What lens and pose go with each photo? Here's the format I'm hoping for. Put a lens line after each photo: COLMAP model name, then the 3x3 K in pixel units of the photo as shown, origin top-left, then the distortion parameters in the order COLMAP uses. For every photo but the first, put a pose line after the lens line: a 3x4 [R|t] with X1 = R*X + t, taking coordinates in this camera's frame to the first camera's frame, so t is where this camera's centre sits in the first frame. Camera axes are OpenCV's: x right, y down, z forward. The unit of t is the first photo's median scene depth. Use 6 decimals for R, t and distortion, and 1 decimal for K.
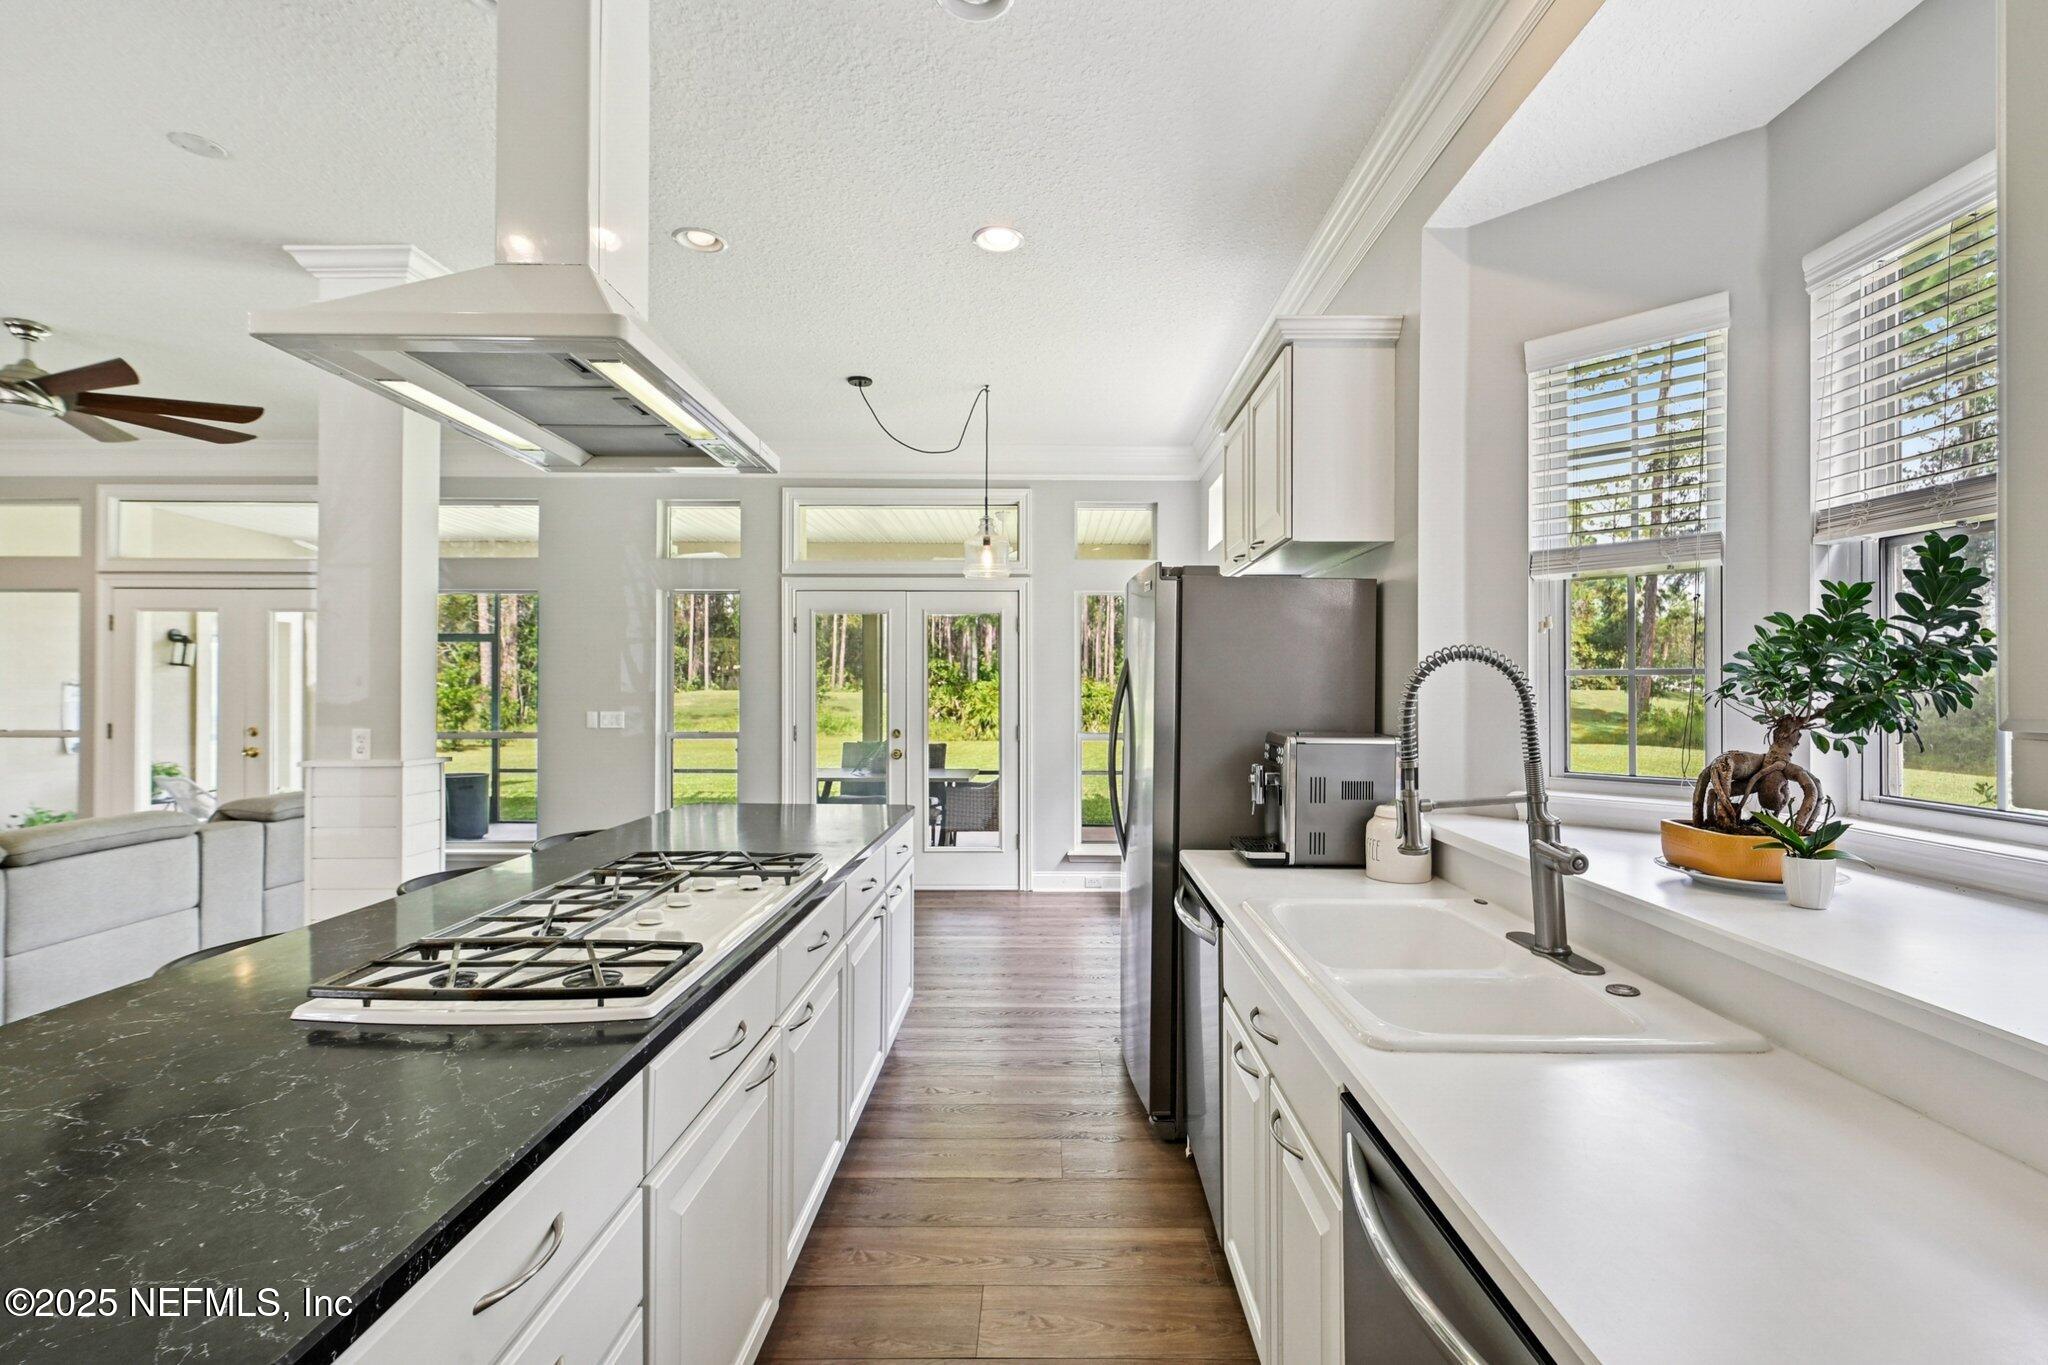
lens RADIAL K [[941.9, 0, 1027.2], [0, 941.9, 681.9], [0, 0, 1]] dist [0.000276, 0.000014]
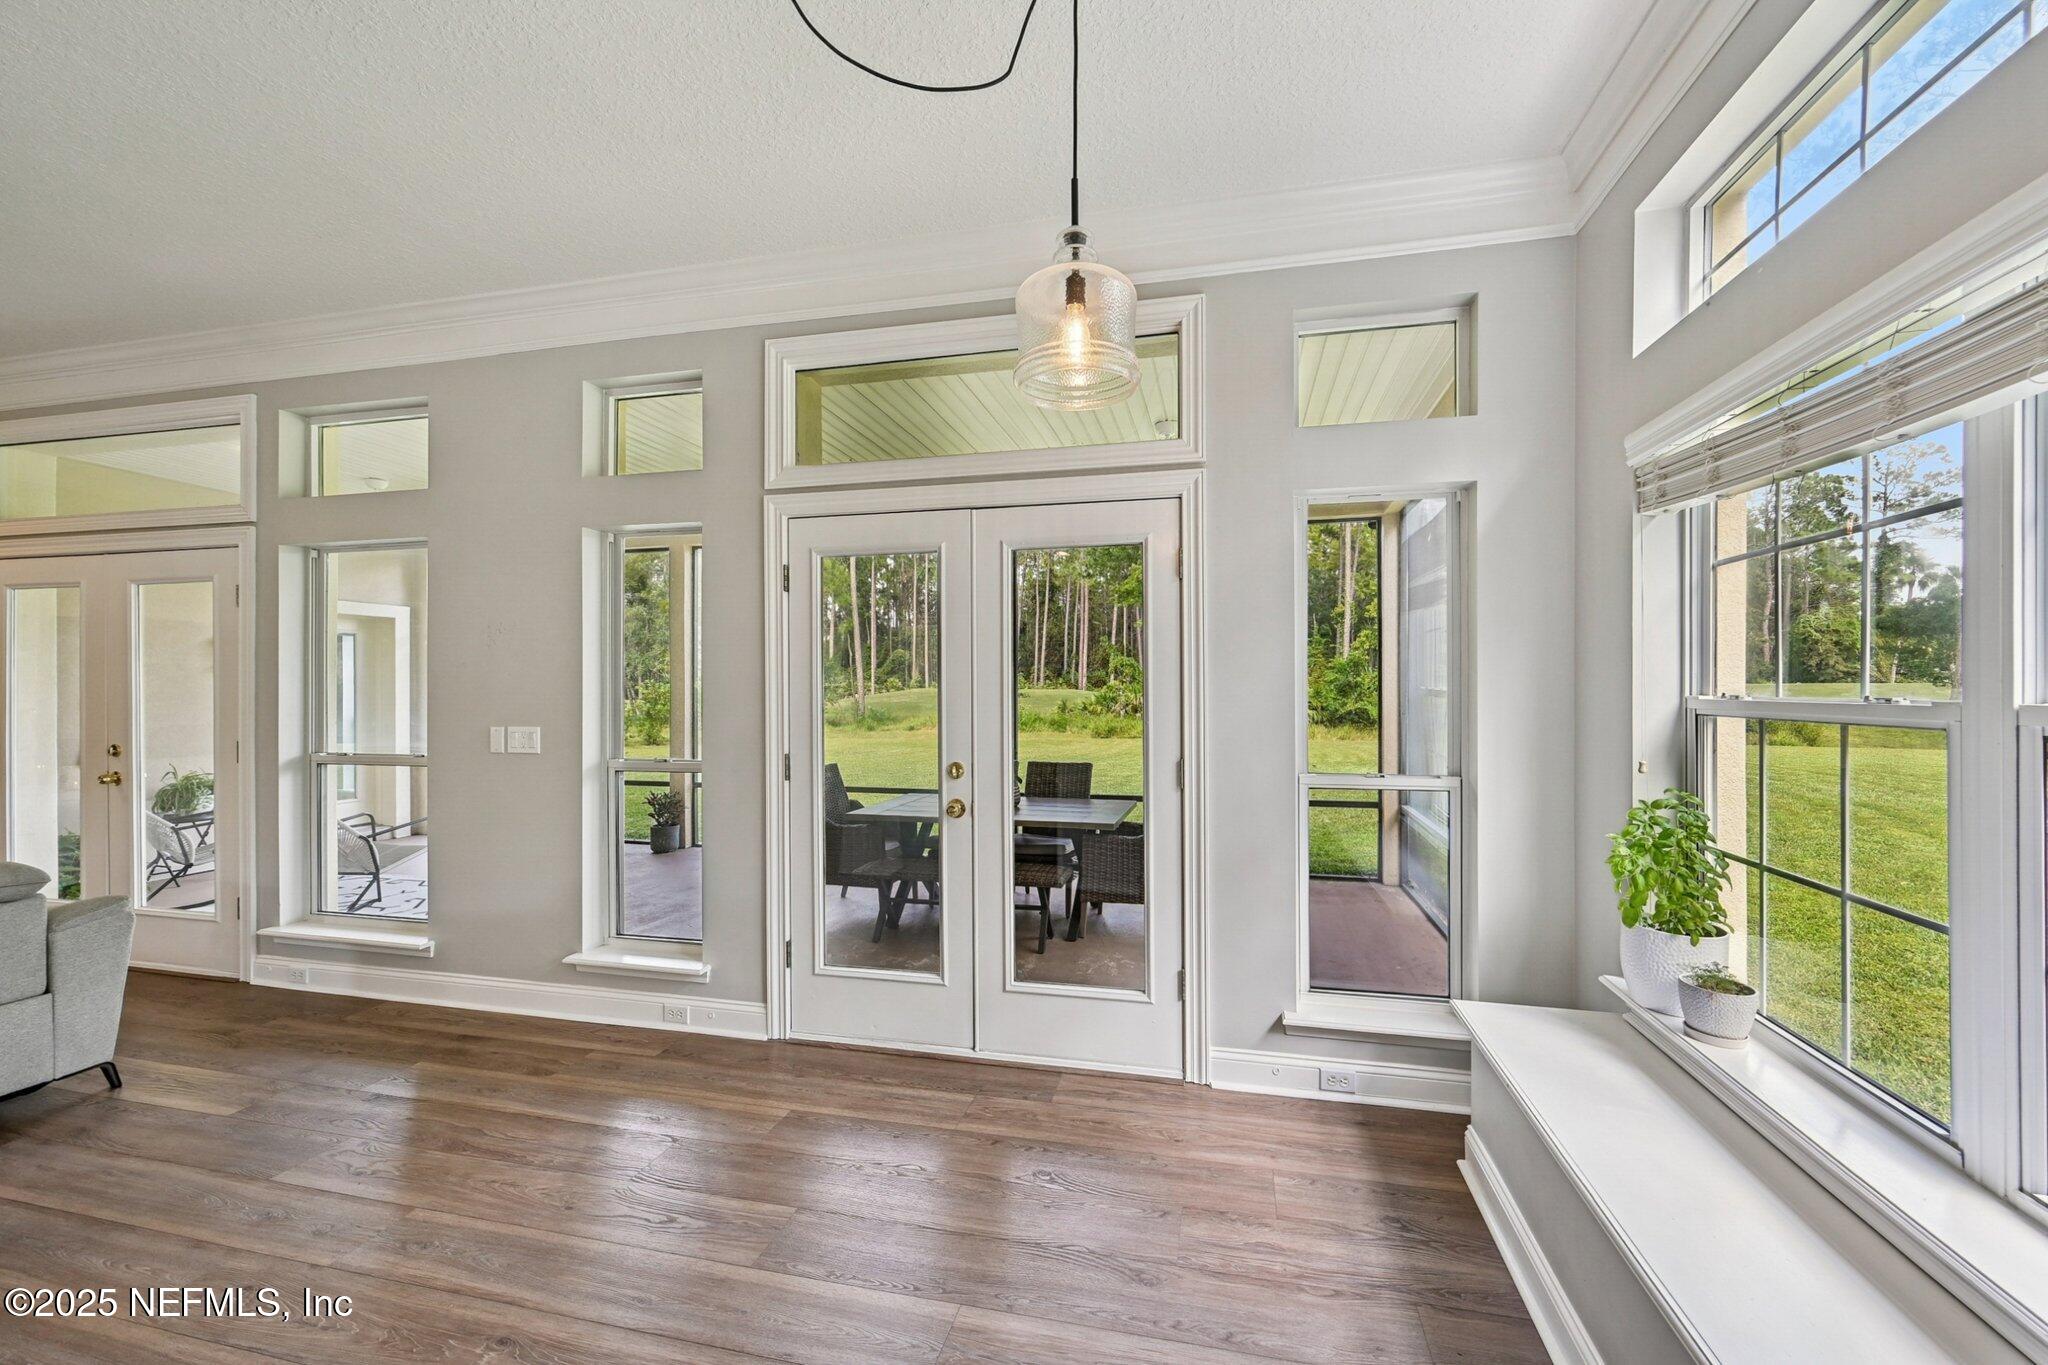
lens RADIAL K [[806.4, 0, 1035.8], [0, 806.4, 683.2], [0, 0, 1]] dist [-0.006068, -0.000473]
pose [[0.976895, -0.004871, -0.213663, 0.007315], [0.005799, 0.999976, 0.003716, 0.002832], [0.213640, -0.004869, 0.976900, 0.551415]]
